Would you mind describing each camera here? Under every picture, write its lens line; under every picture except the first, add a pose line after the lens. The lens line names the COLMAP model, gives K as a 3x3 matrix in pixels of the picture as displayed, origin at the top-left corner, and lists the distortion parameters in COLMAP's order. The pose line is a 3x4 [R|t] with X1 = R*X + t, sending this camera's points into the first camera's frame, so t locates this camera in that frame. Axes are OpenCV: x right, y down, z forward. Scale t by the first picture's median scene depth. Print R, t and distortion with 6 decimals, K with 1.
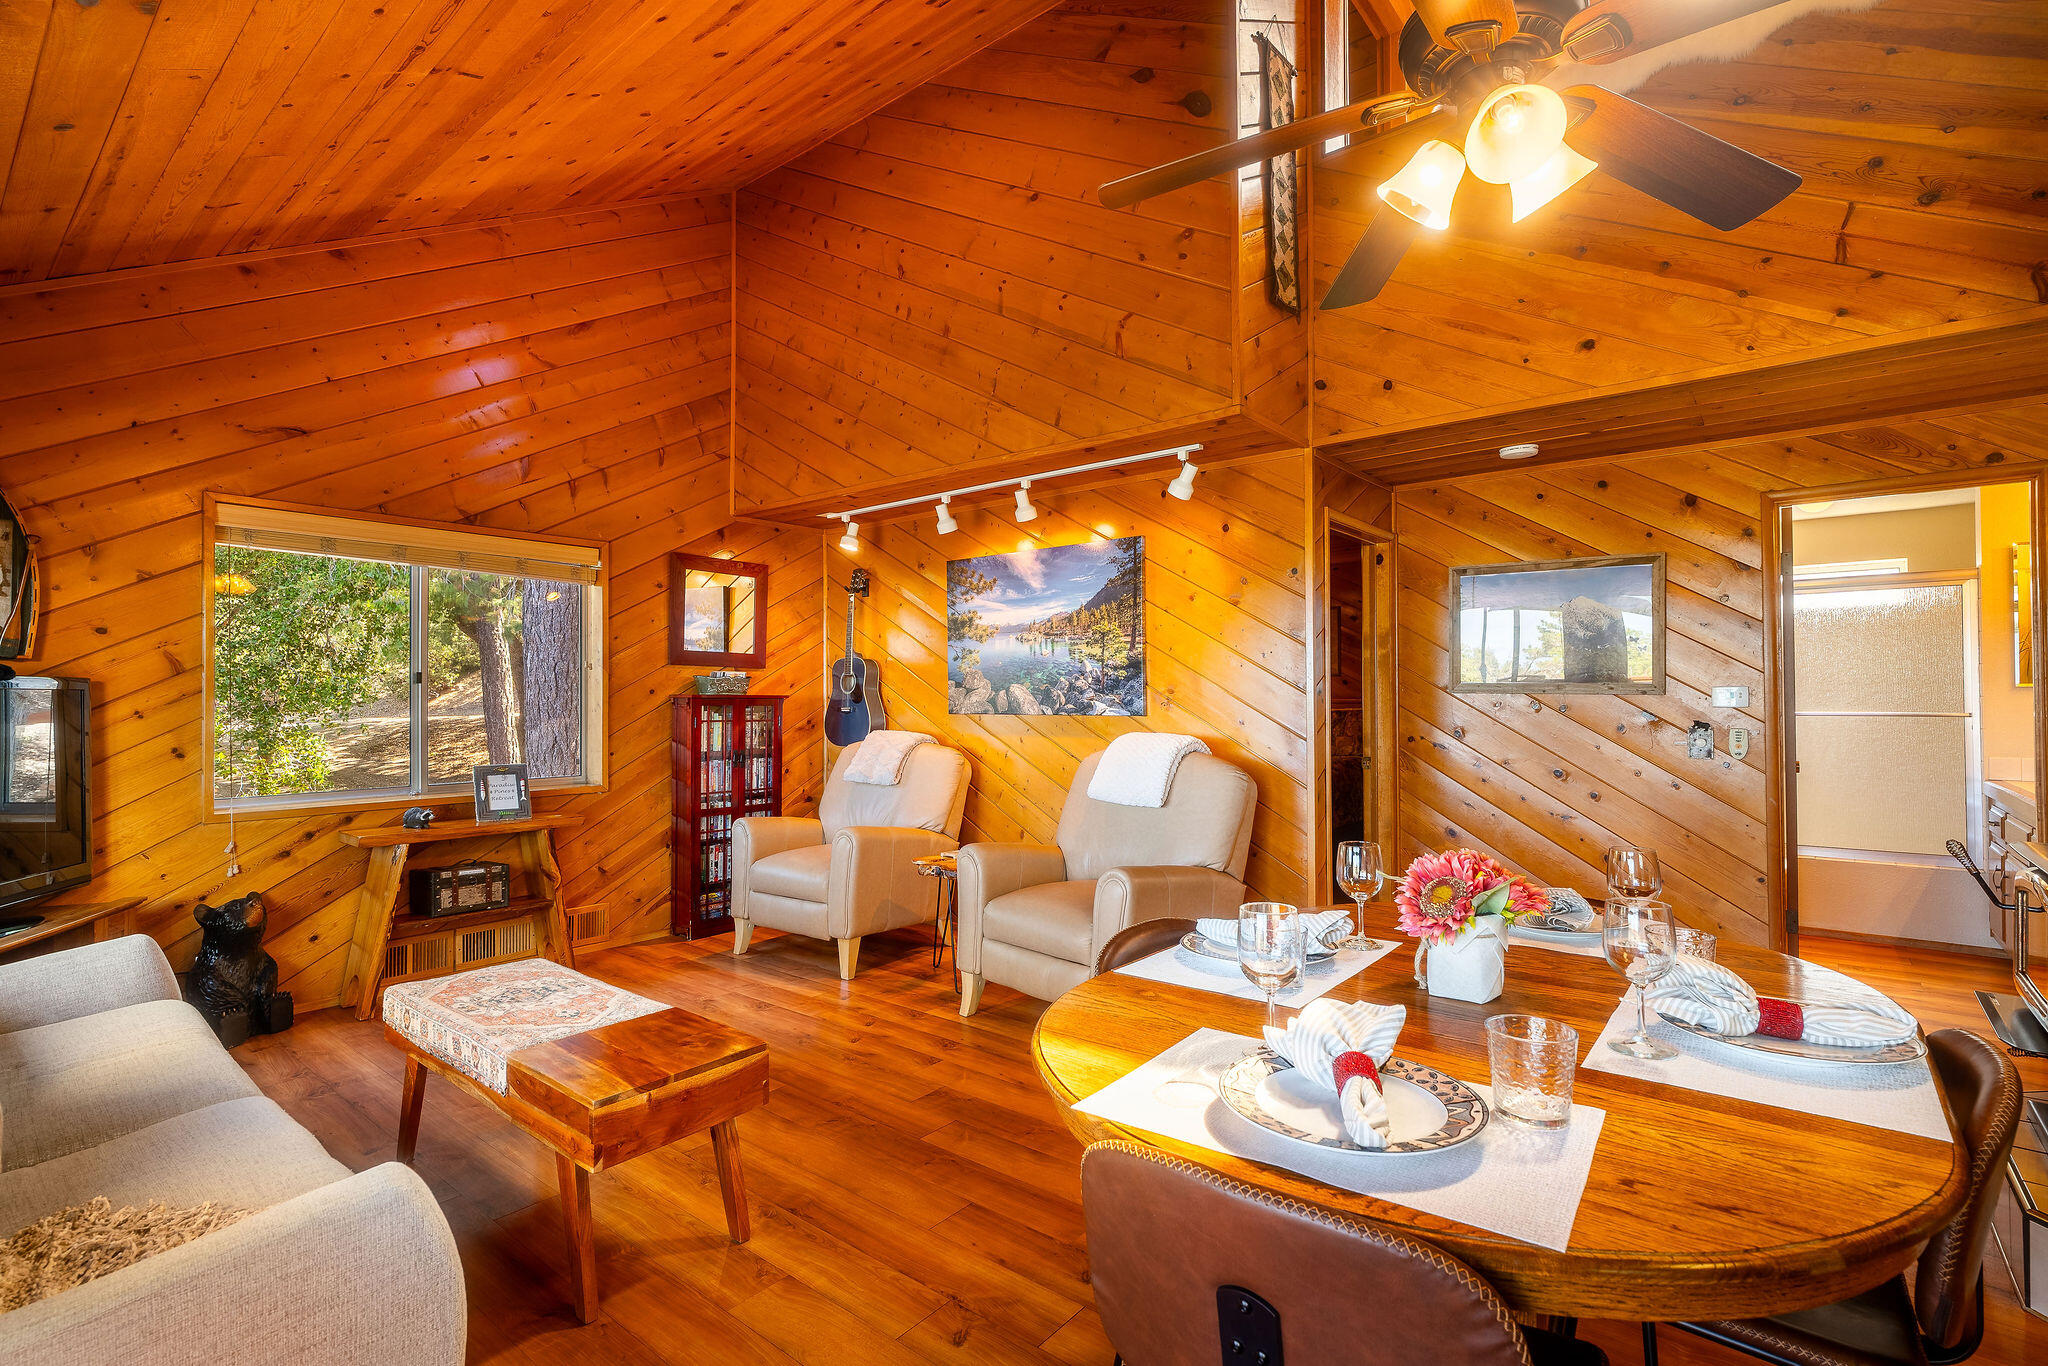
lens RADIAL K [[936.8, 0, 1024.0], [0, 936.8, 683.0], [0, 0, 1]] dist [-0.006178, 0.001226]
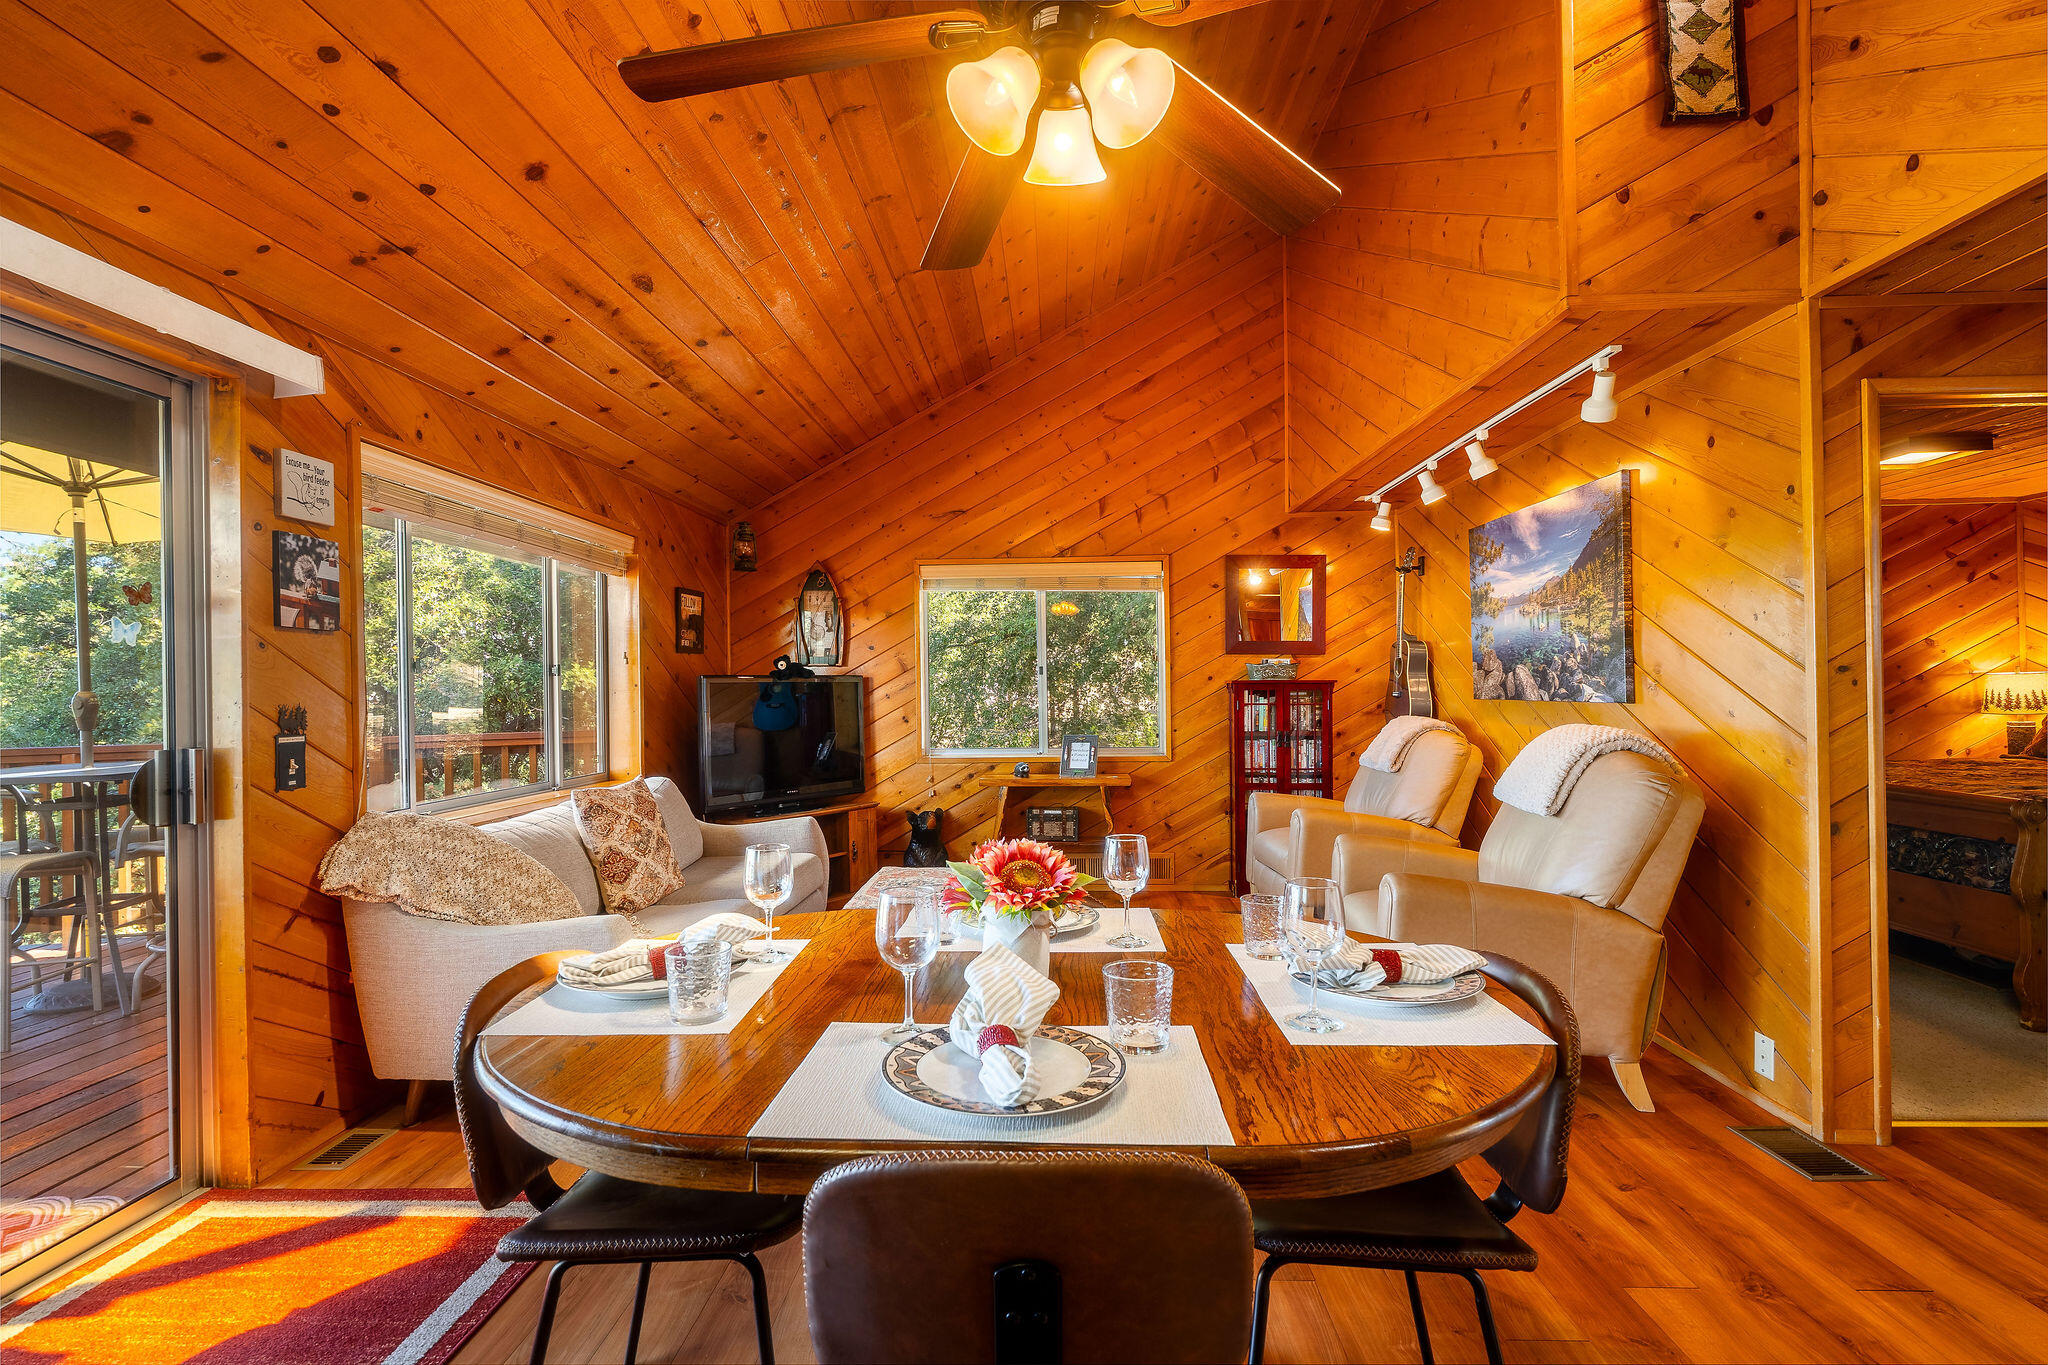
lens RADIAL K [[927.2, 0, 1024.0], [0, 927.2, 682.5], [0, 0, 1]] dist [-0.004645, 0.000605]
pose [[0.598749, -0.007851, -0.800898, 0.407716], [0.021898, 0.999739, 0.006570, 0.001950], [0.800637, -0.021471, 0.598764, 0.133825]]
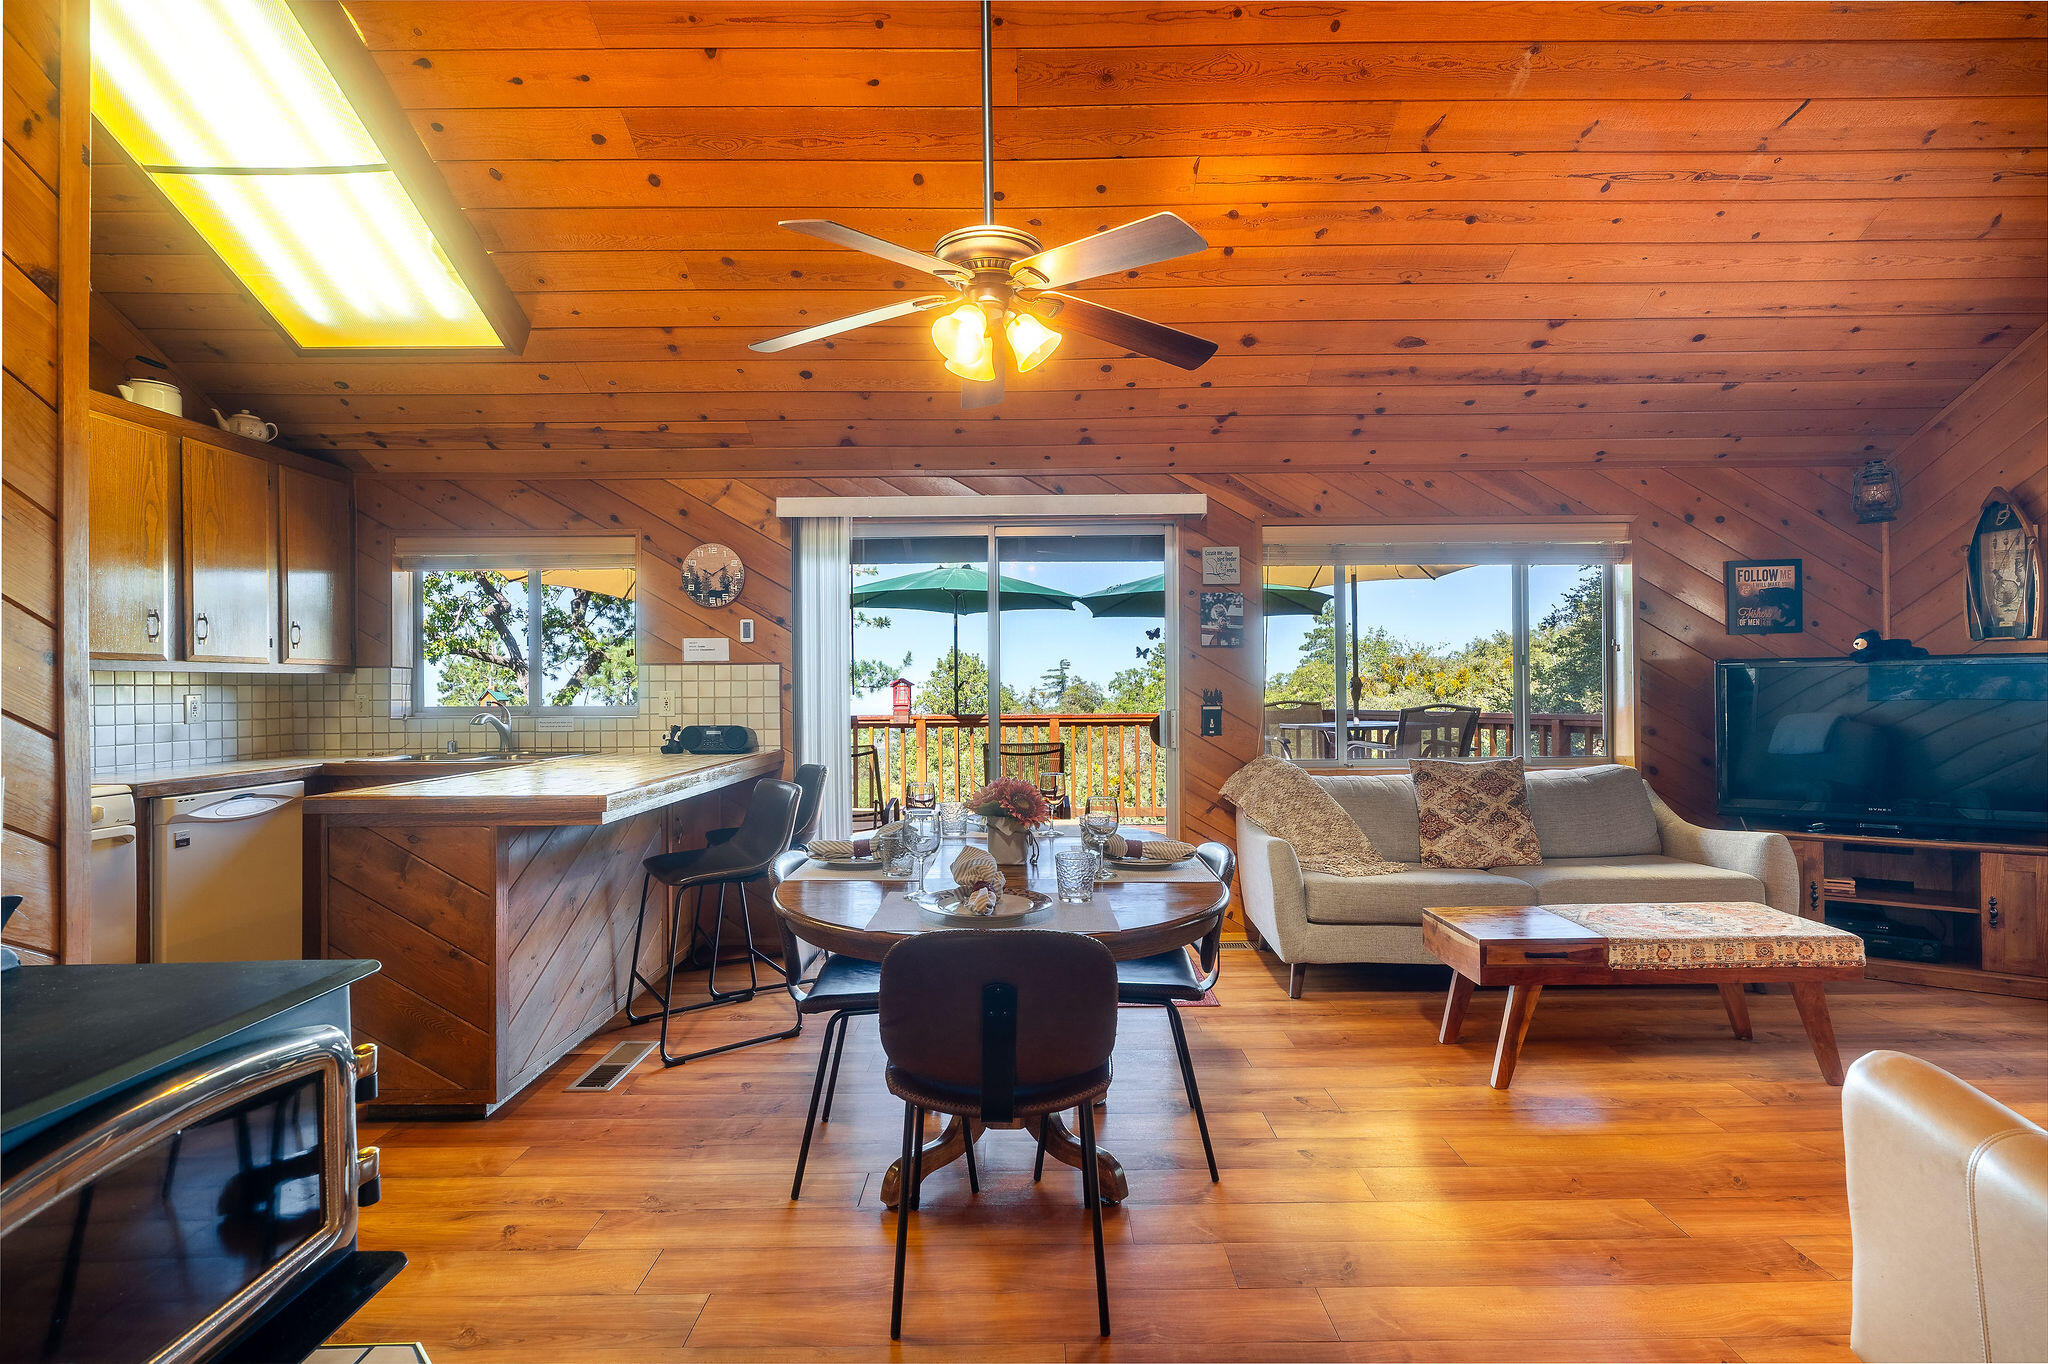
lens RADIAL K [[927.2, 0, 1024.0], [0, 927.2, 682.0], [0, 0, 1]] dist [-0.004645, 0.000605]
pose [[-0.774030, 0.009432, -0.633078, 0.485732], [0.023076, 0.999645, -0.013320, 0.010609], [0.632728, -0.024919, -0.773973, 0.738507]]
